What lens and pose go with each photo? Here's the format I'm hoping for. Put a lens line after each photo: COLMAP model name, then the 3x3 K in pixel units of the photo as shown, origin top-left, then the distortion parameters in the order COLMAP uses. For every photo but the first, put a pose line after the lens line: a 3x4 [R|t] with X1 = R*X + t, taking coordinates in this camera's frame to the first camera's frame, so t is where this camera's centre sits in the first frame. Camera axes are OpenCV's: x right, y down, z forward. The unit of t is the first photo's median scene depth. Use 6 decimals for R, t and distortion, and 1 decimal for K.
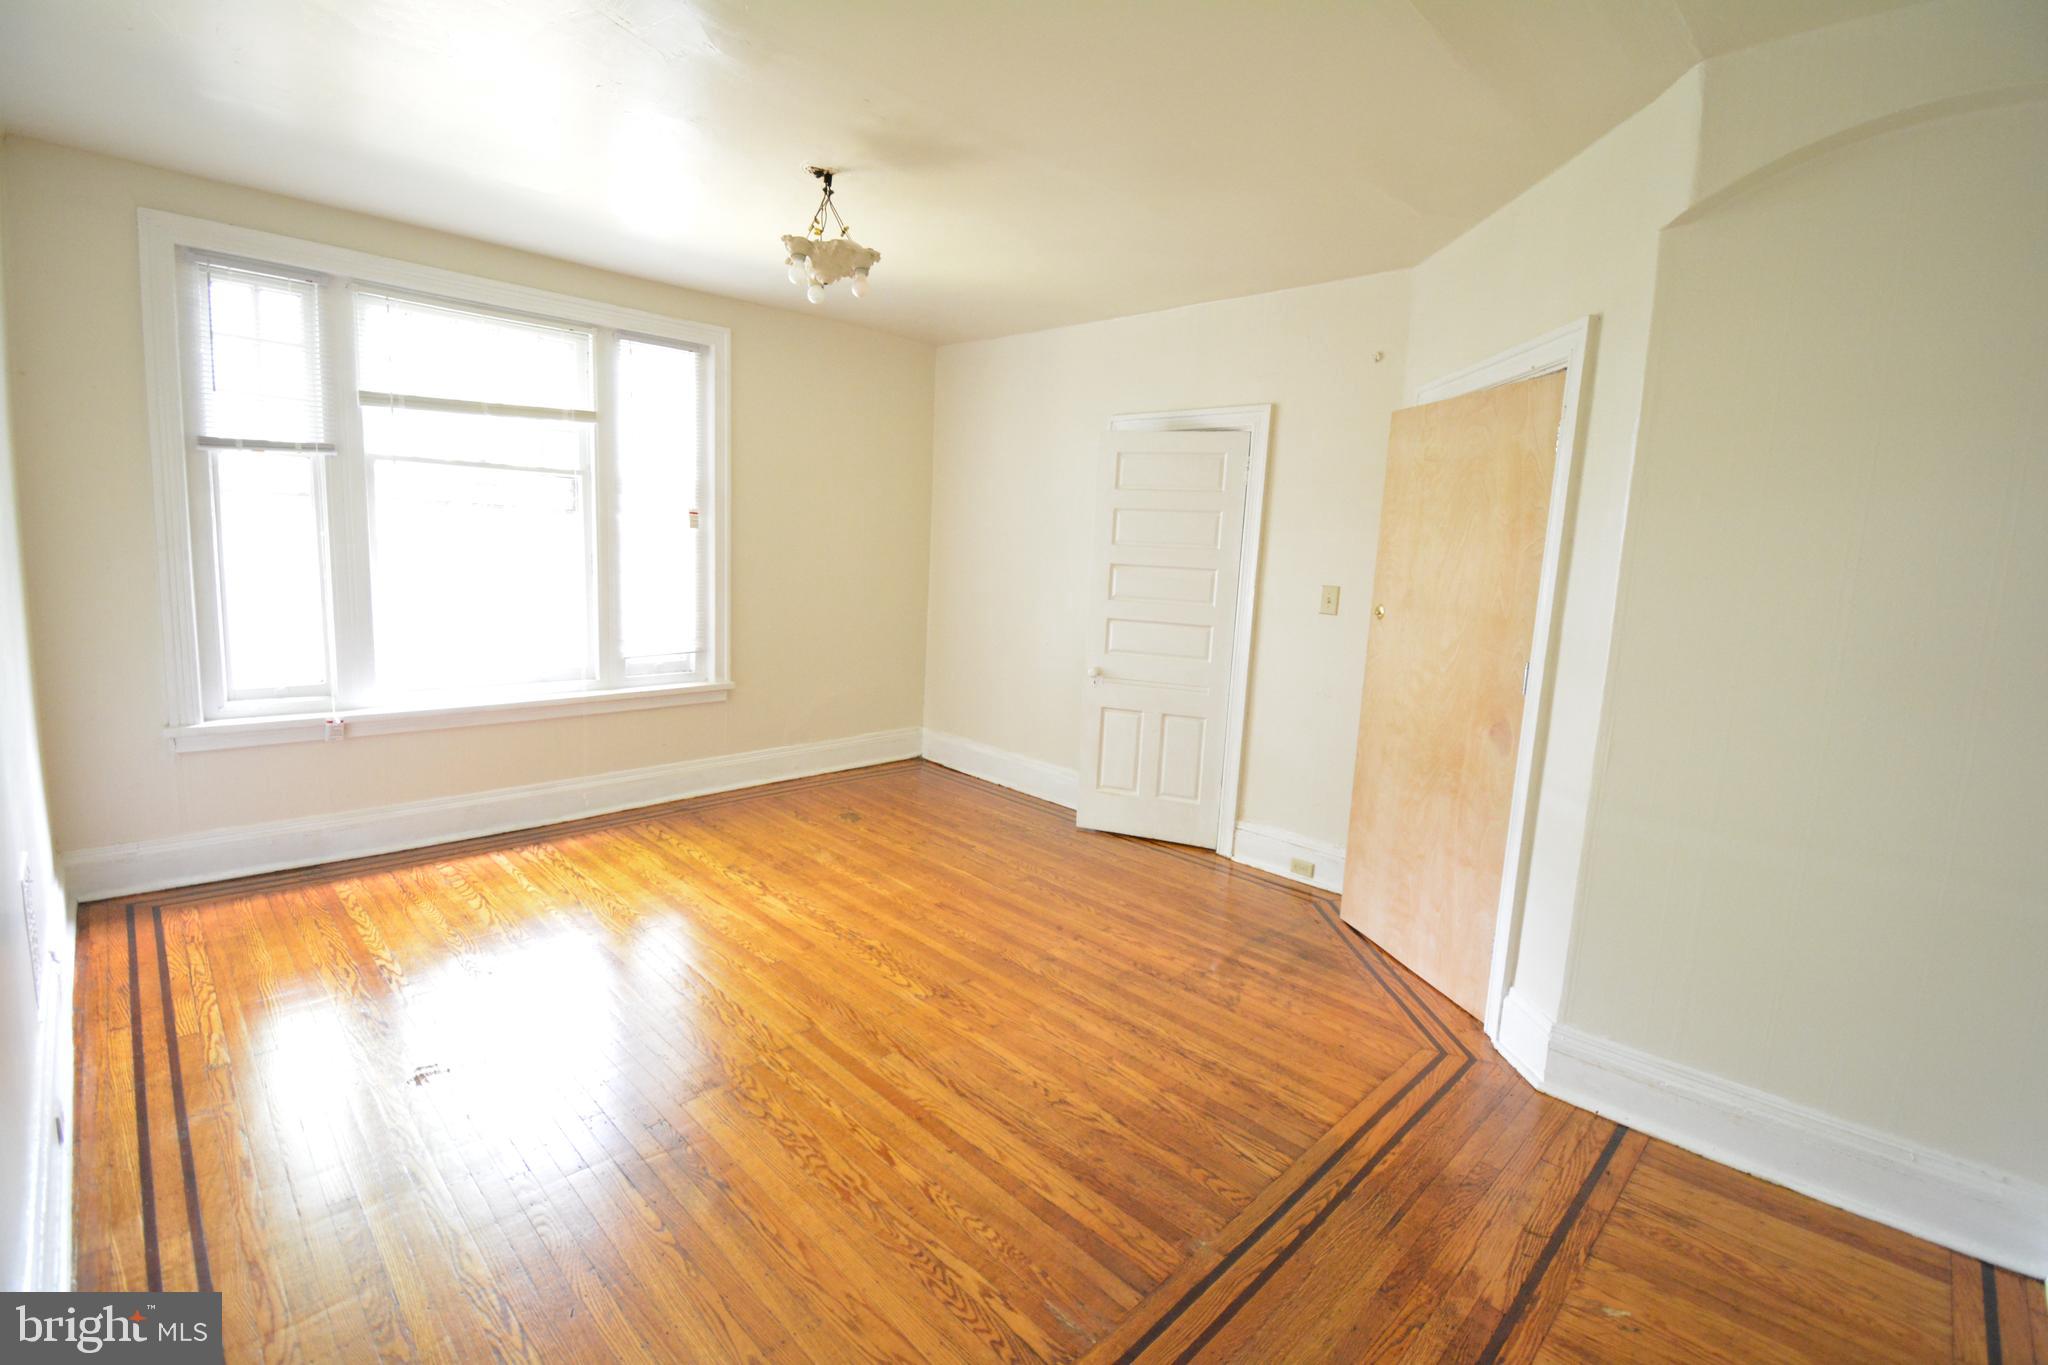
lens RADIAL K [[905.8, 0, 1022.1], [0, 905.8, 677.5], [0, 0, 1]] dist [0.027717, -0.028466]
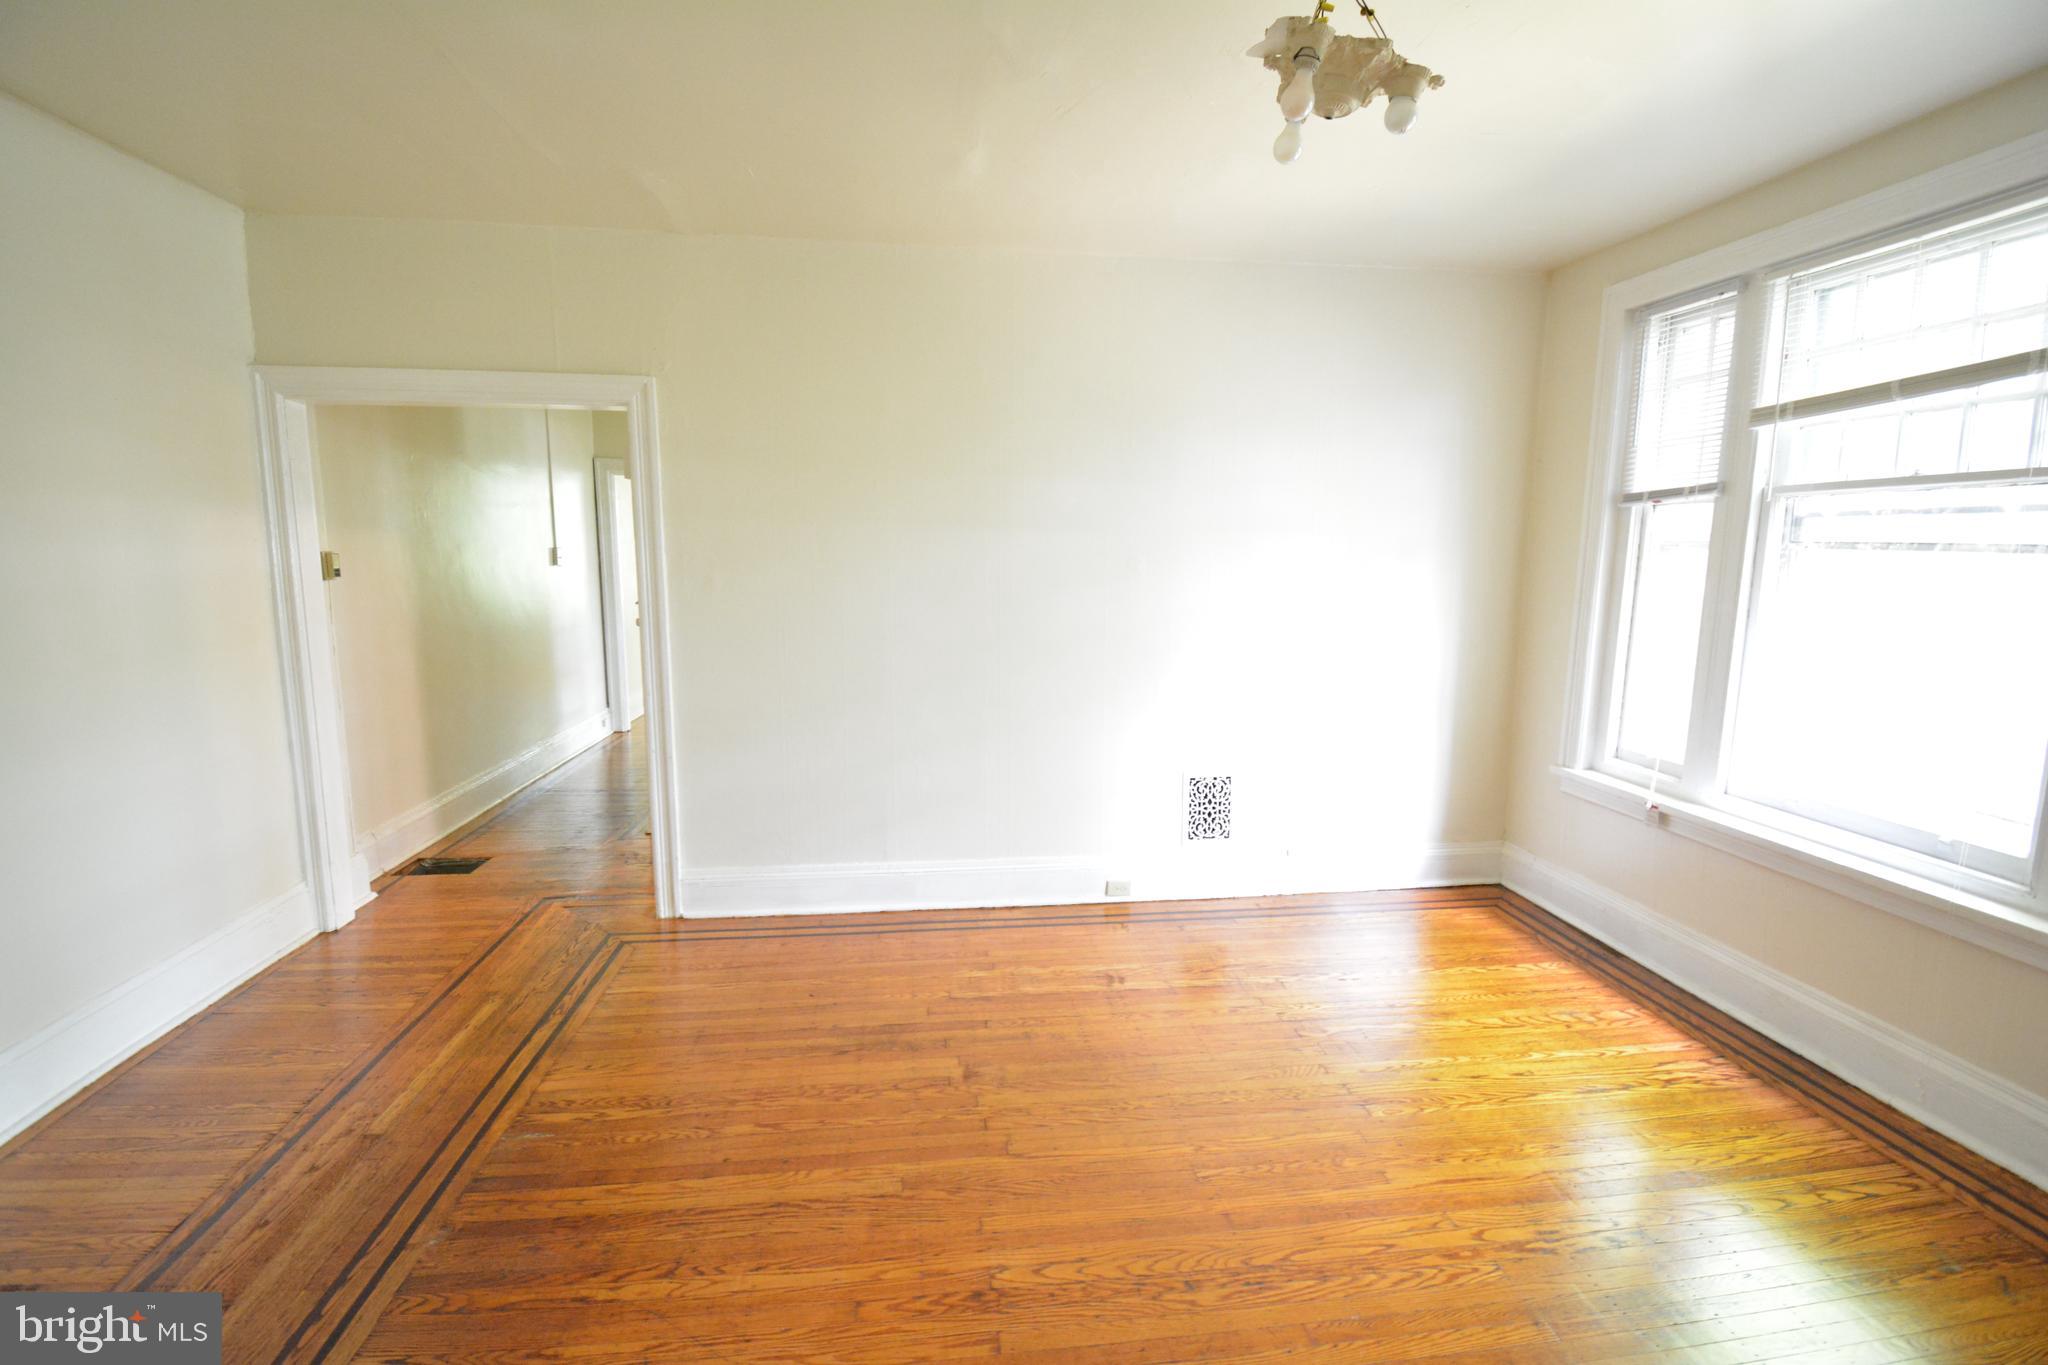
lens RADIAL K [[905.8, 0, 1022.1], [0, 905.8, 677.5], [0, 0, 1]] dist [0.027717, -0.028466]
pose [[-0.620849, 0.060048, -0.781627, 0.418143], [-0.142497, 0.971807, 0.187844, -0.215122], [0.770871, 0.228003, -0.594788, 1.507016]]
